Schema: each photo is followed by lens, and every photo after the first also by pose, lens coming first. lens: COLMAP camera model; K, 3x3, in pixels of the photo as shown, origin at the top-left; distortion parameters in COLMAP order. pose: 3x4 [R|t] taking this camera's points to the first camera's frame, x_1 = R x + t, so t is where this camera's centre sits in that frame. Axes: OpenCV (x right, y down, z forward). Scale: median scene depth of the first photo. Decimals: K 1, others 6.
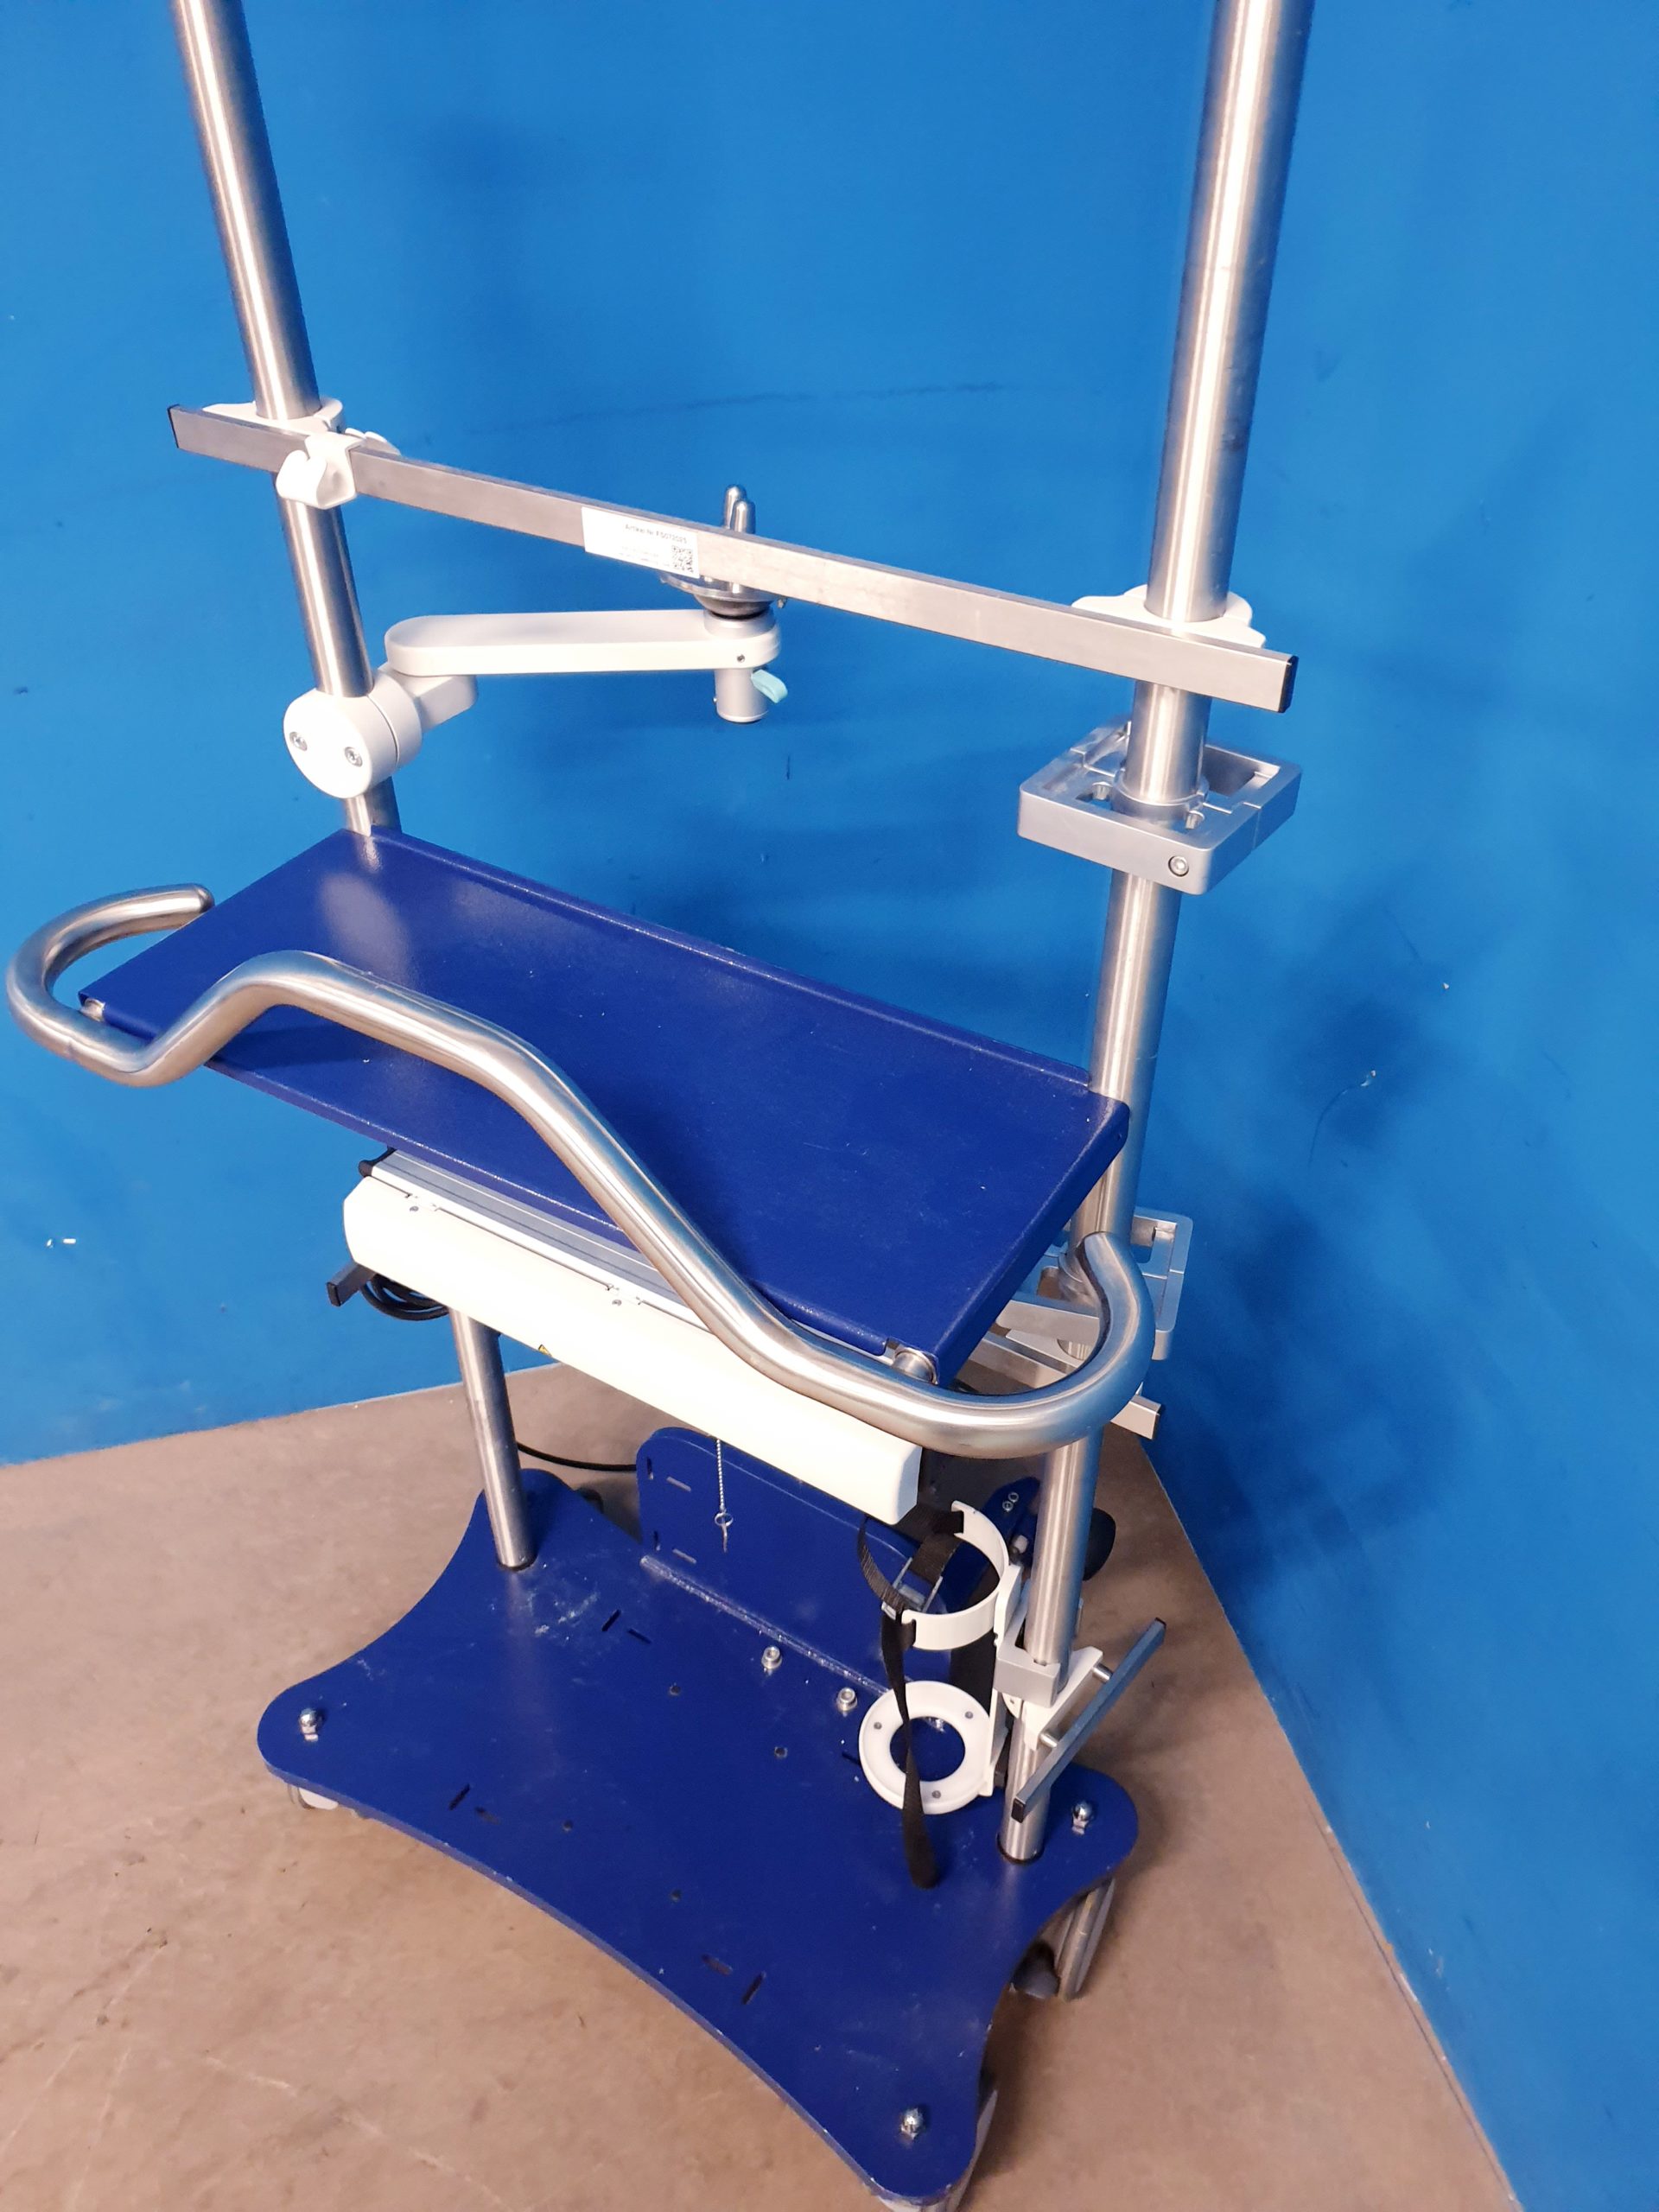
lens RADIAL K [[1663.8, 0, 829.5], [0, 1663.8, 1106.0], [0, 0, 1]] dist [0.000271, 0.005566]
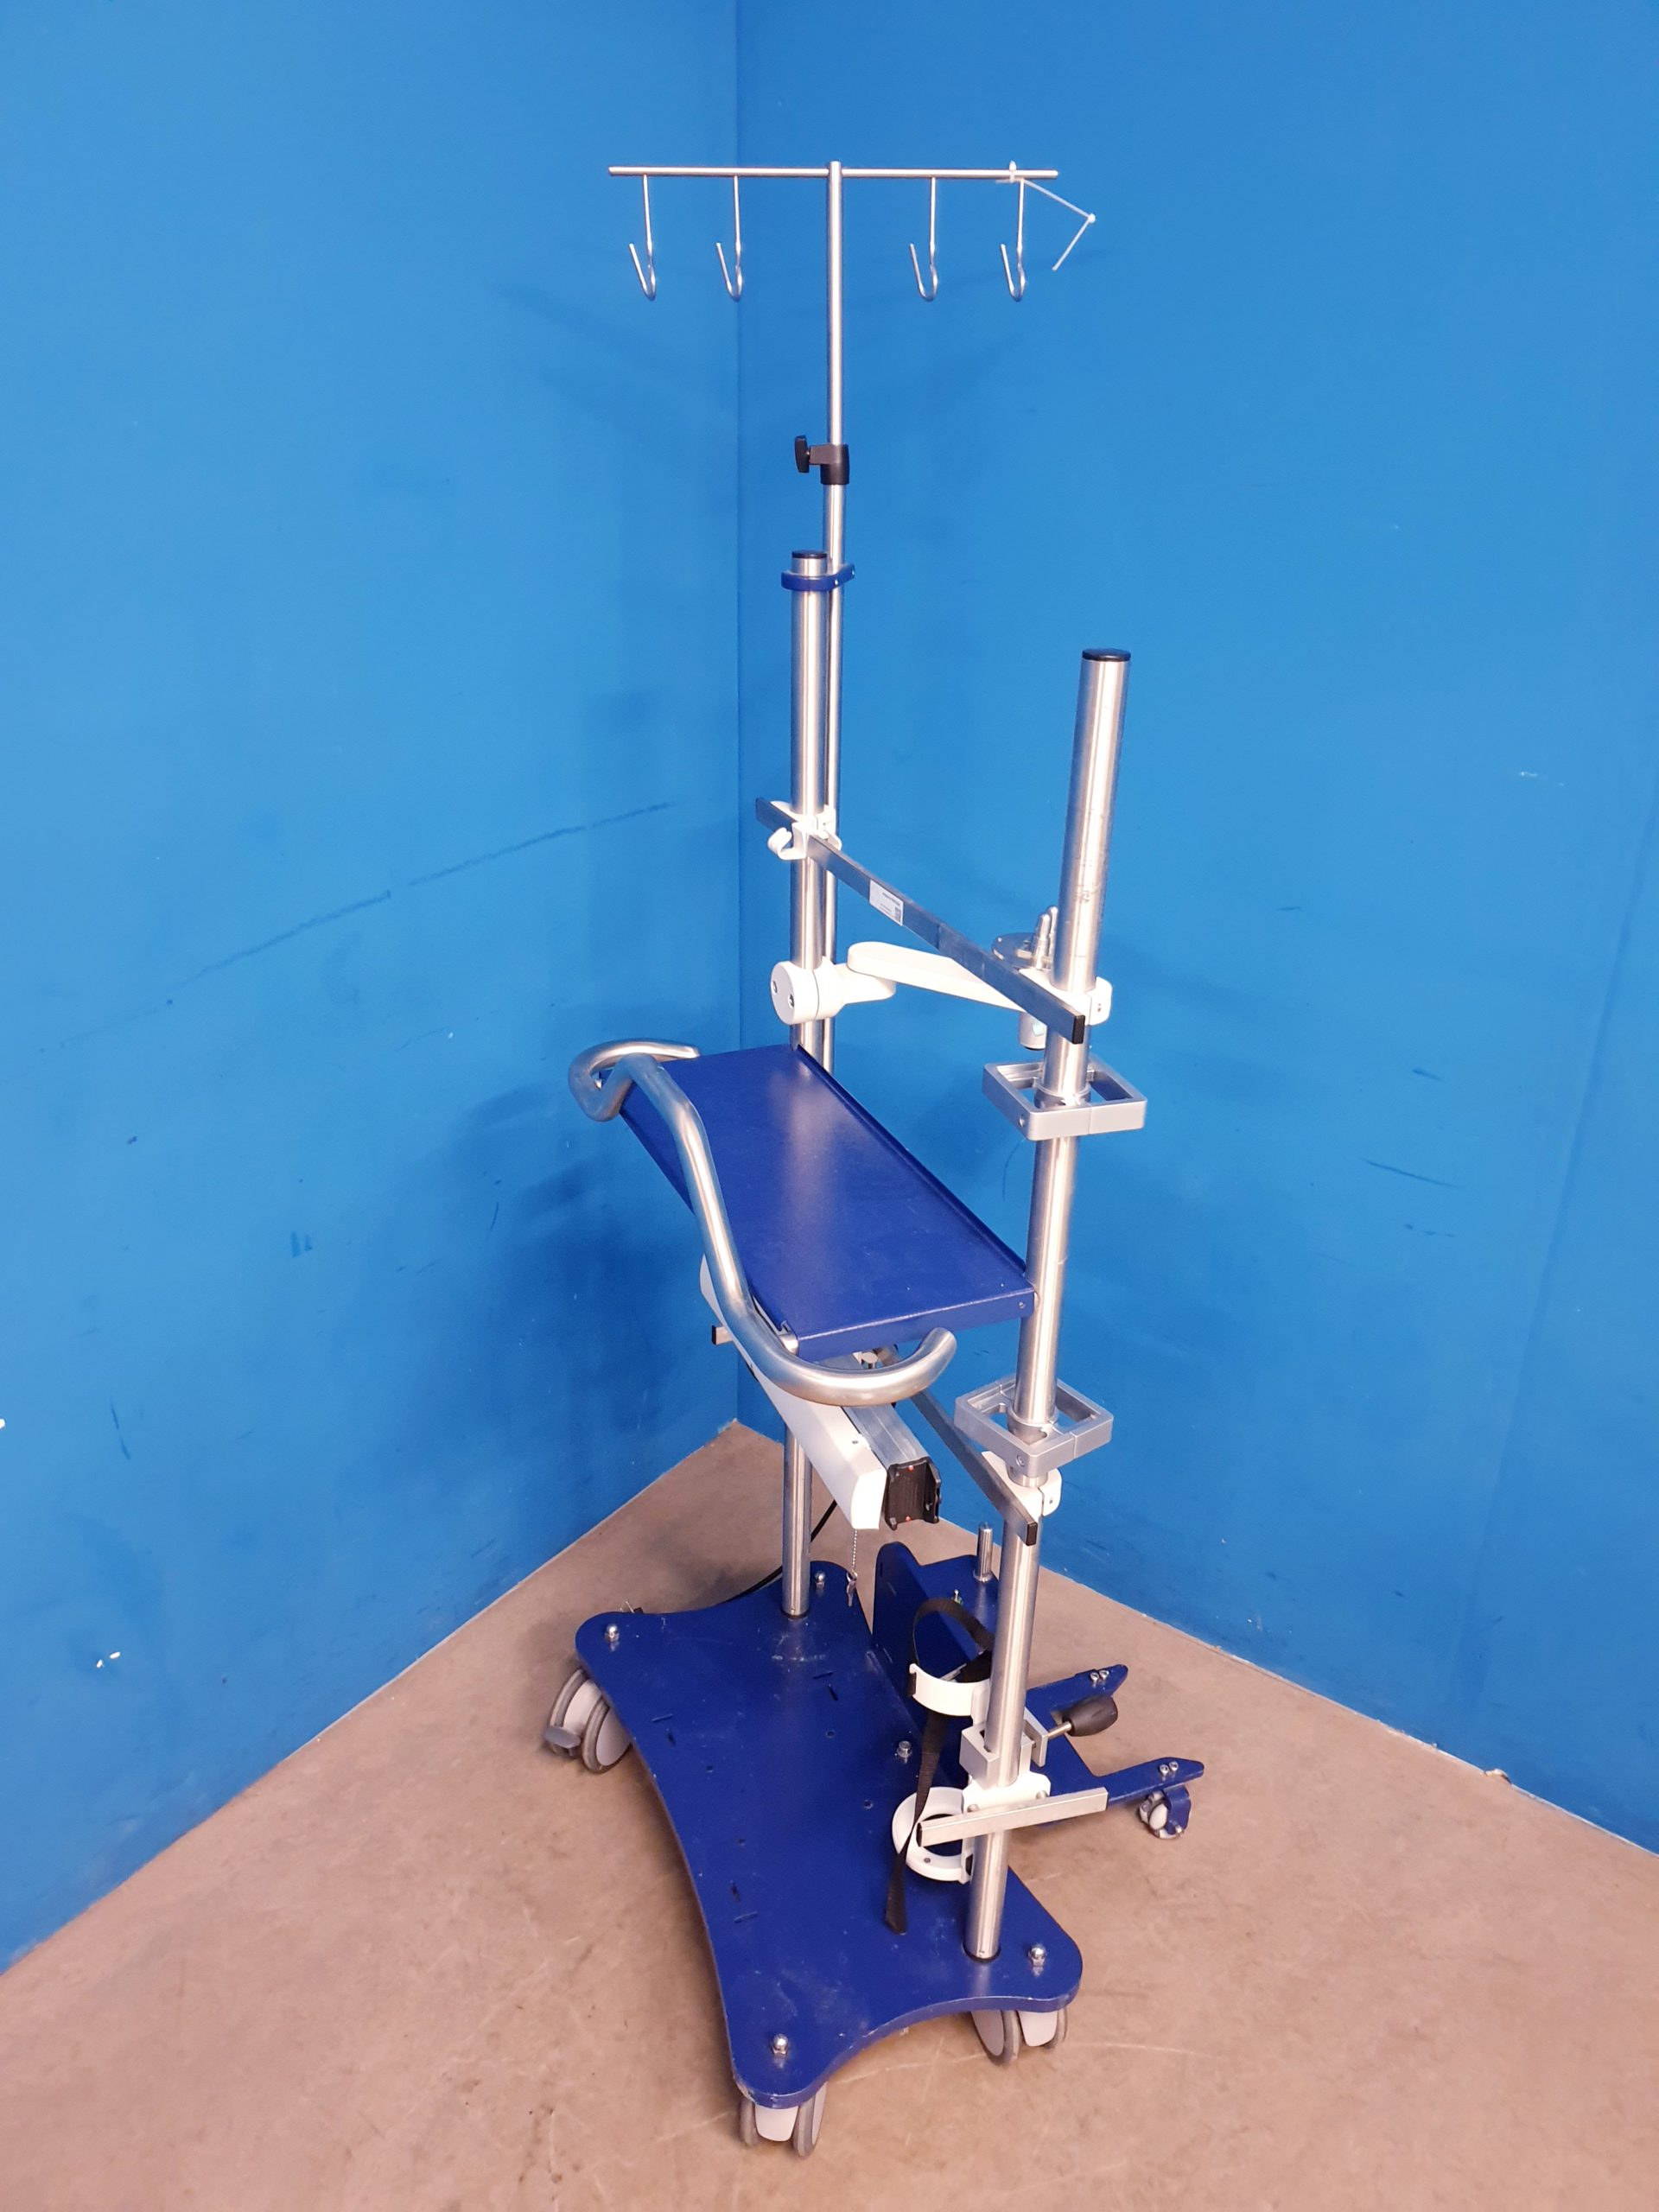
lens RADIAL K [[1645.9, 0, 829.5], [0, 1645.9, 1106.0], [0, 0, 1]] dist [0.010568, 0.006363]
pose [[0.773292, -0.253242, 0.581281, -0.729490], [0.381554, 0.918059, -0.107627, 0.054218], [-0.506394, 0.305018, 0.806554, -0.245062]]
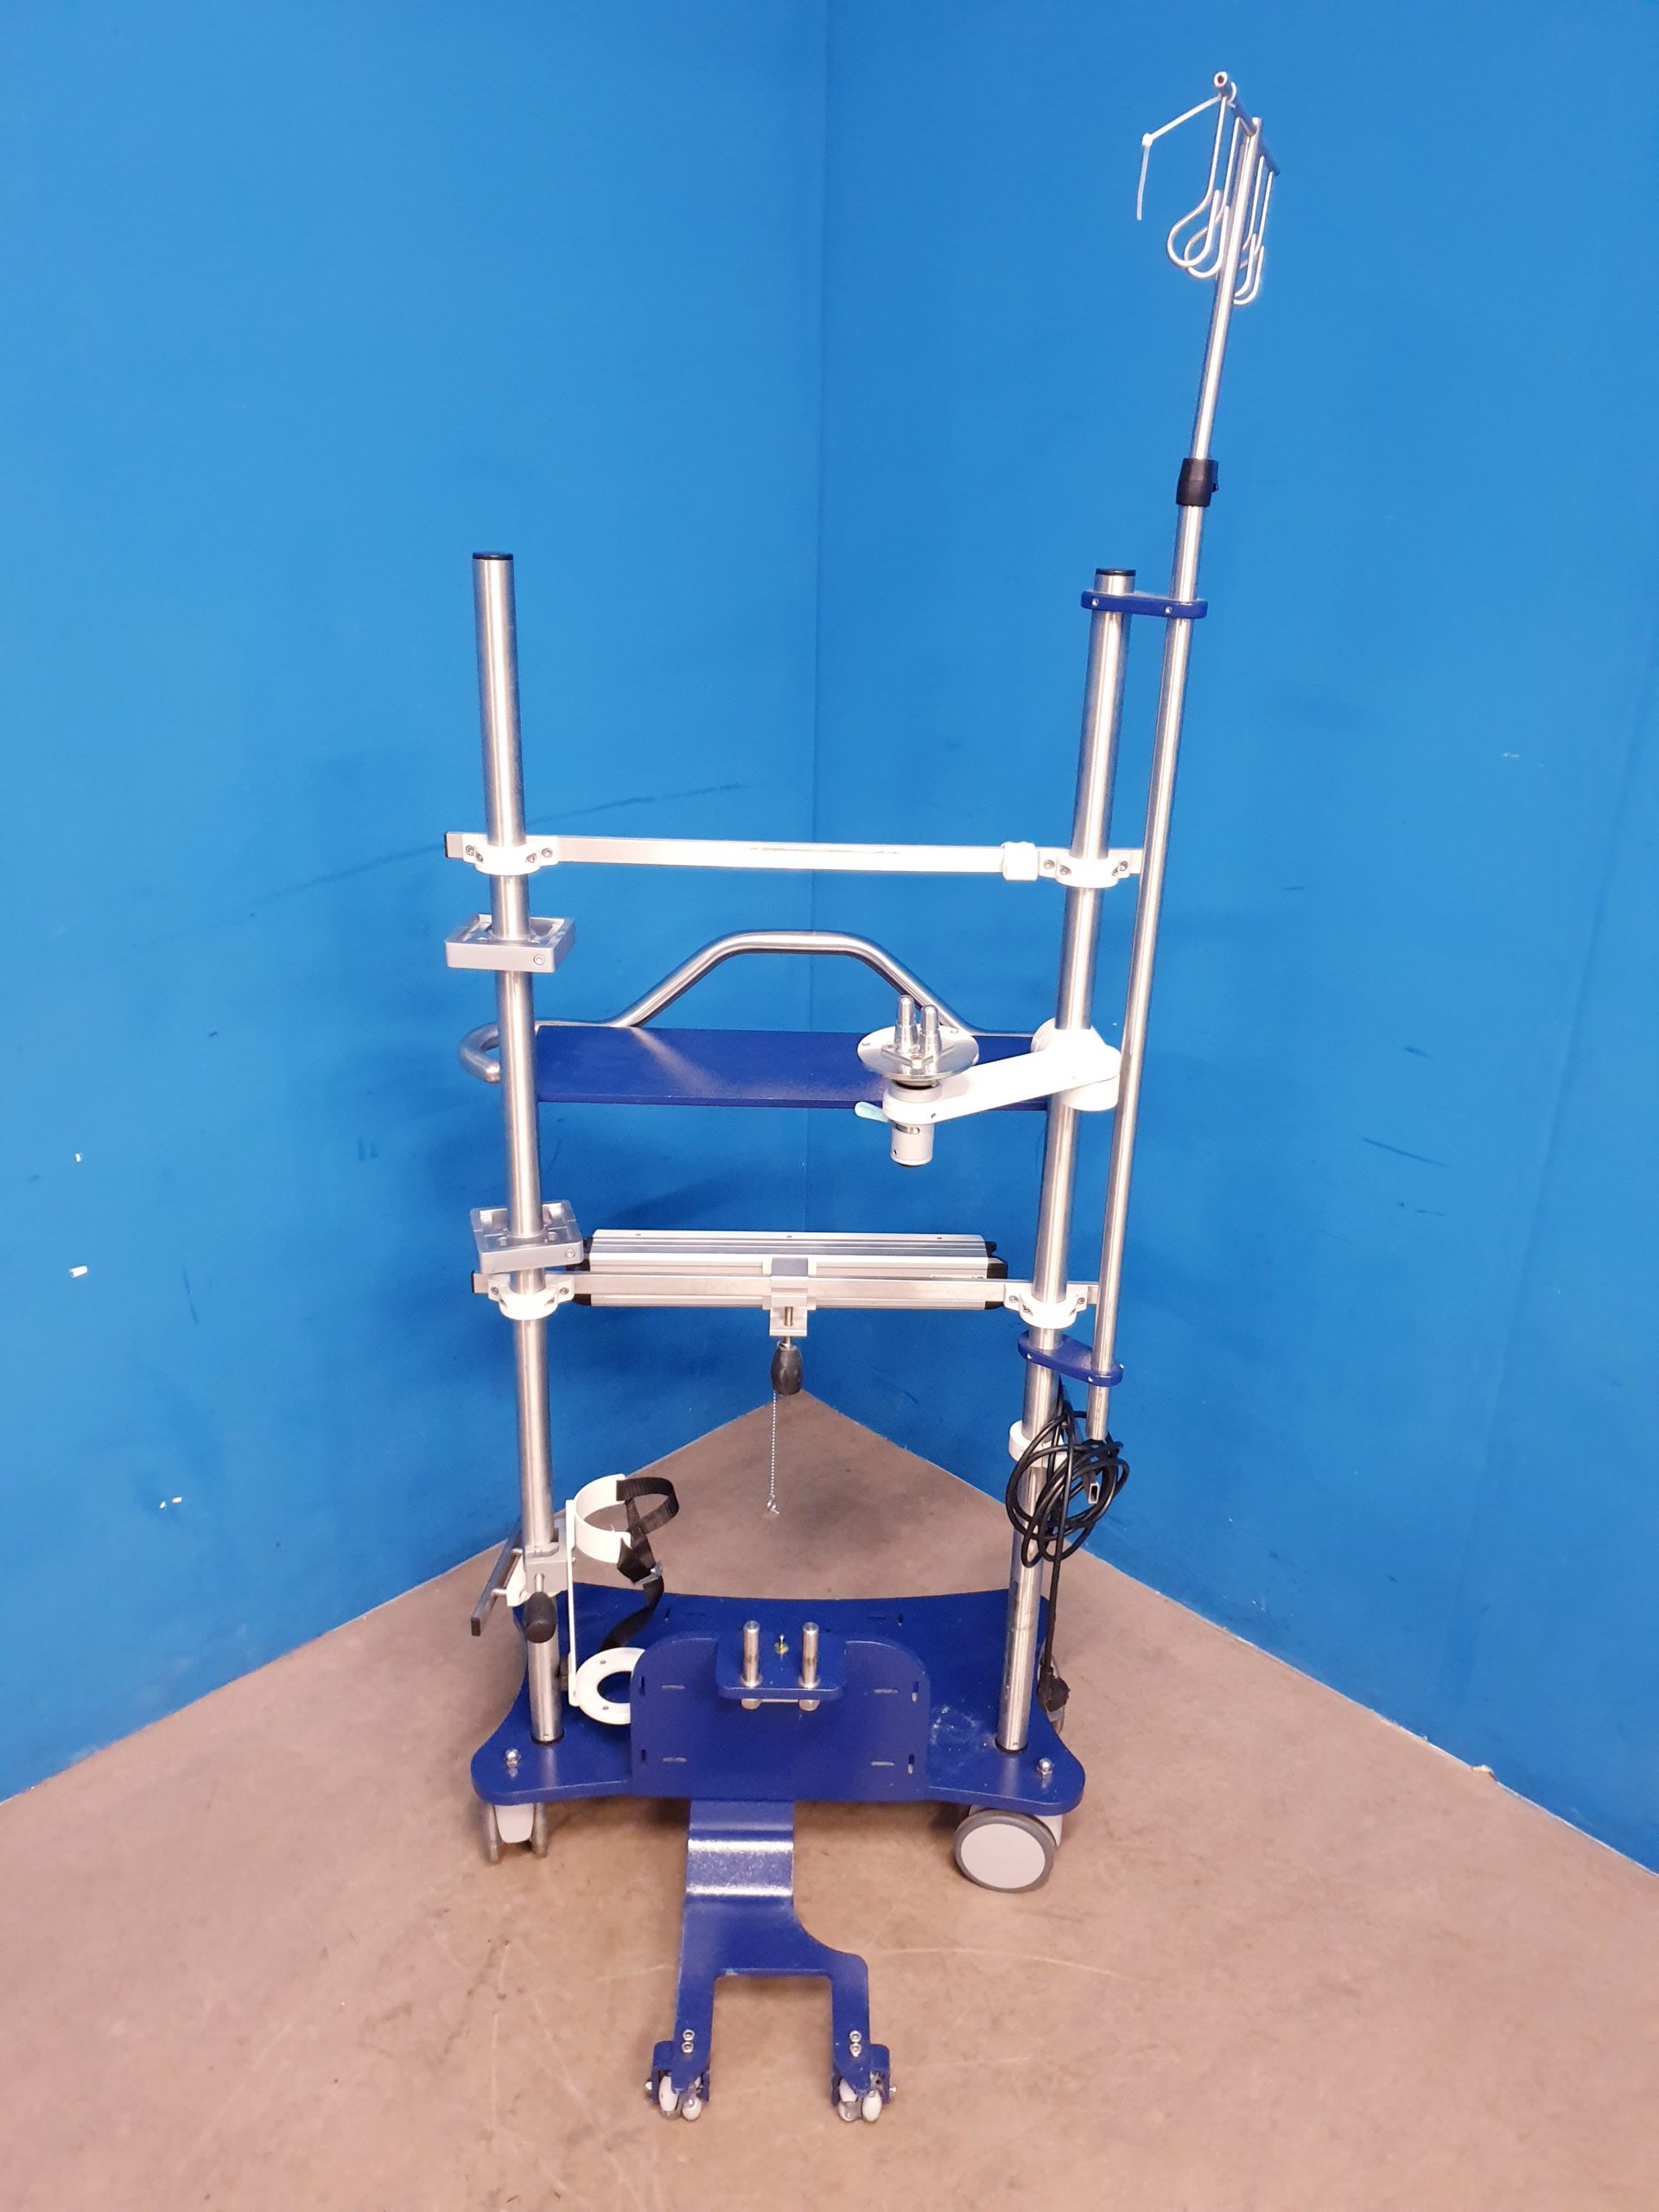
lens RADIAL K [[1663.8, 0, 829.5], [0, 1663.8, 1106.0], [0, 0, 1]] dist [0.000271, 0.005566]
pose [[0.858394, -0.180418, 0.480217, -0.670023], [0.302806, 0.933834, -0.190427, 0.217640], [-0.414087, 0.308874, 0.856230, -0.380731]]
